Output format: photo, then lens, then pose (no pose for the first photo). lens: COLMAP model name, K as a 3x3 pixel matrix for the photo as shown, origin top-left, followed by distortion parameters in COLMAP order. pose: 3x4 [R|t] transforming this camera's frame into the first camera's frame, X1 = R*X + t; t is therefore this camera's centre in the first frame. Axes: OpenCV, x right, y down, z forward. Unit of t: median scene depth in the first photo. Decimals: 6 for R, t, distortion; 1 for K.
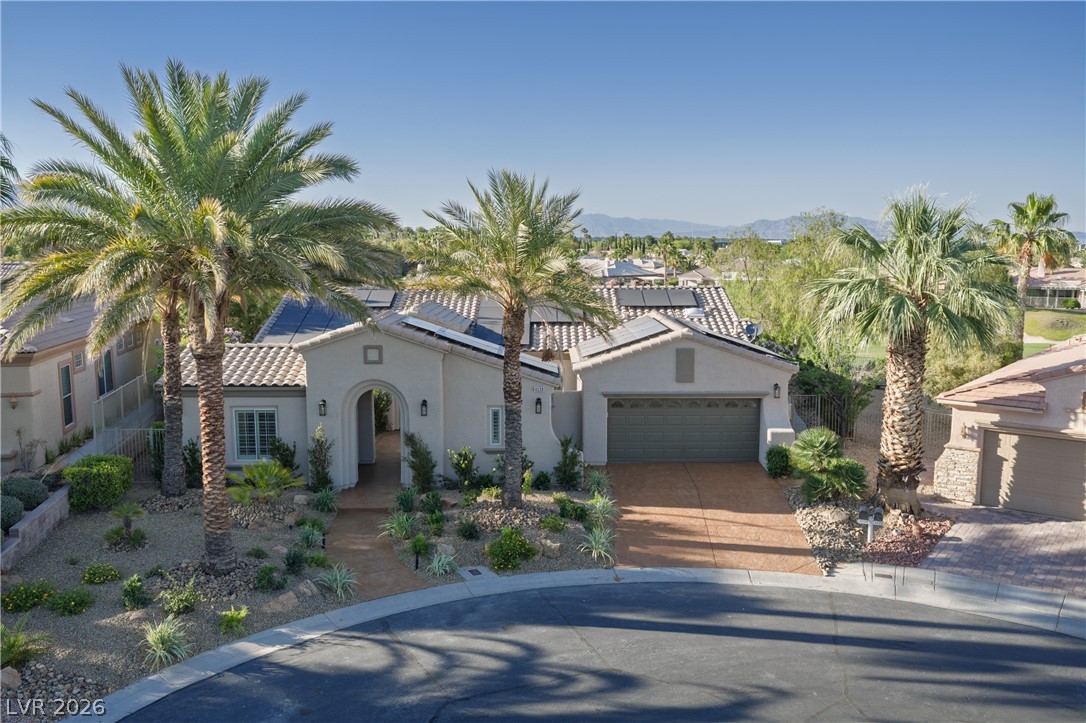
lens RADIAL K [[896.5, 0, 543.0], [0, 896.5, 361.5], [0, 0, 1]] dist [0.018298, -0.024833]
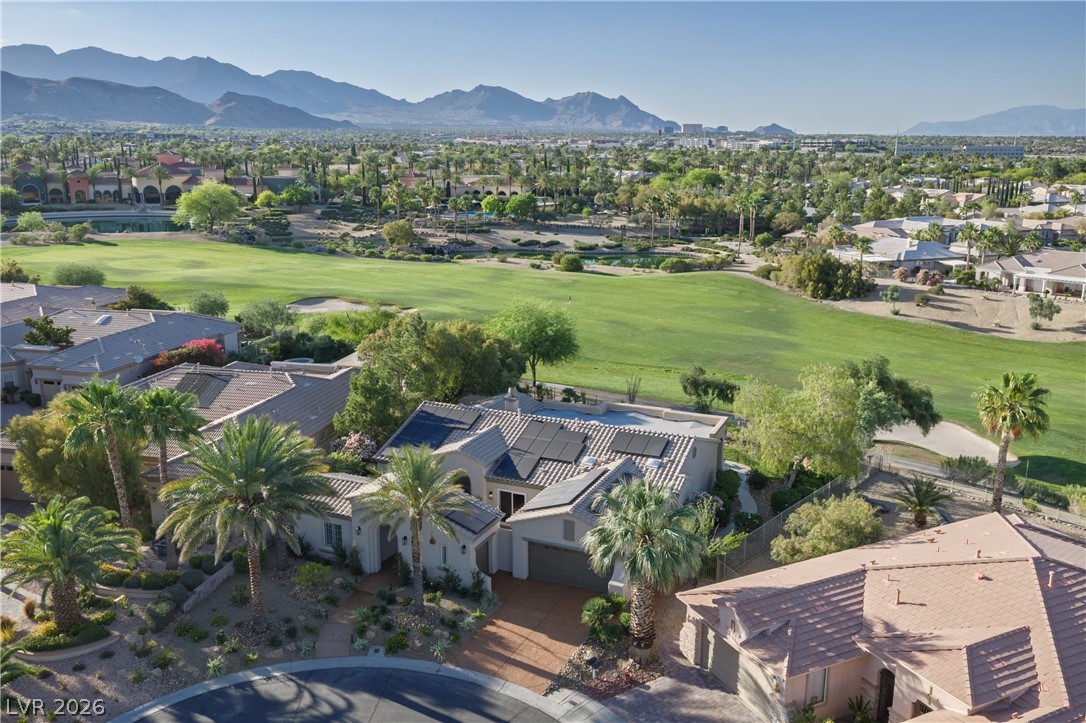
lens RADIAL K [[896.5, 0, 543.0], [0, 896.5, 361.5], [0, 0, 1]] dist [0.018298, -0.024833]
pose [[0.908031, 0.099008, -0.407034, 0.877975], [-0.053570, 0.991135, 0.121582, -0.578789], [0.415463, -0.088595, 0.905285, -0.521039]]
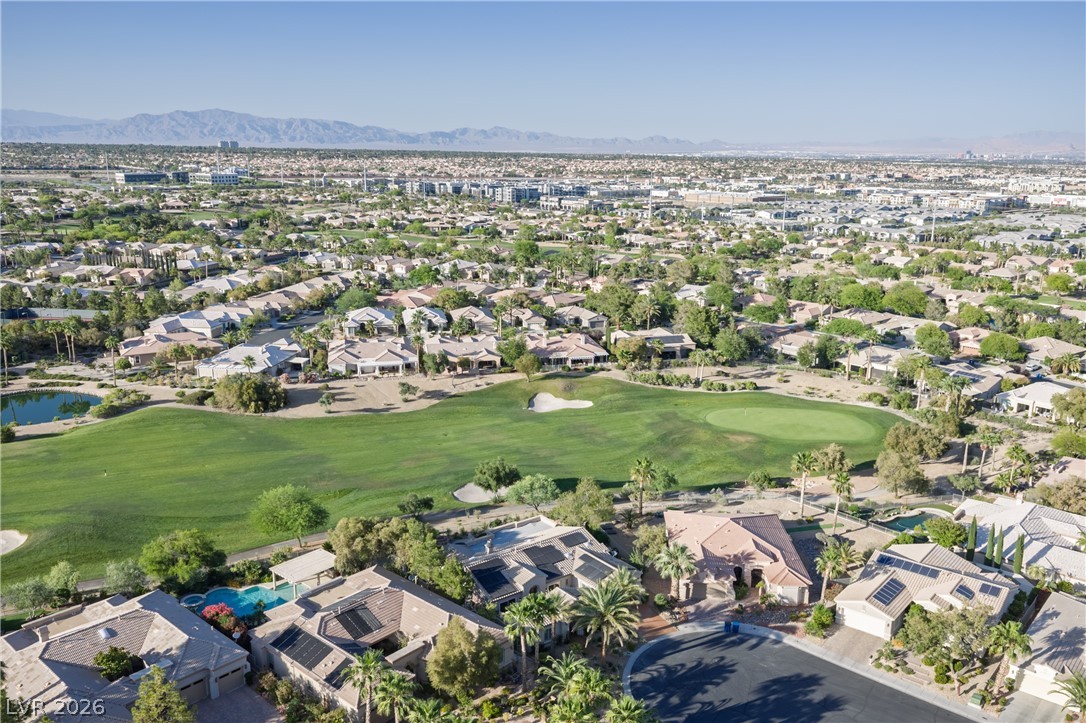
lens RADIAL K [[896.5, 0, 543.0], [0, 896.5, 361.5], [0, 0, 1]] dist [0.018298, -0.024833]
pose [[0.800210, -0.137799, 0.583675, -2.677654], [0.072165, 0.988297, 0.134389, -1.757504], [-0.595363, -0.065418, 0.800789, -2.196225]]
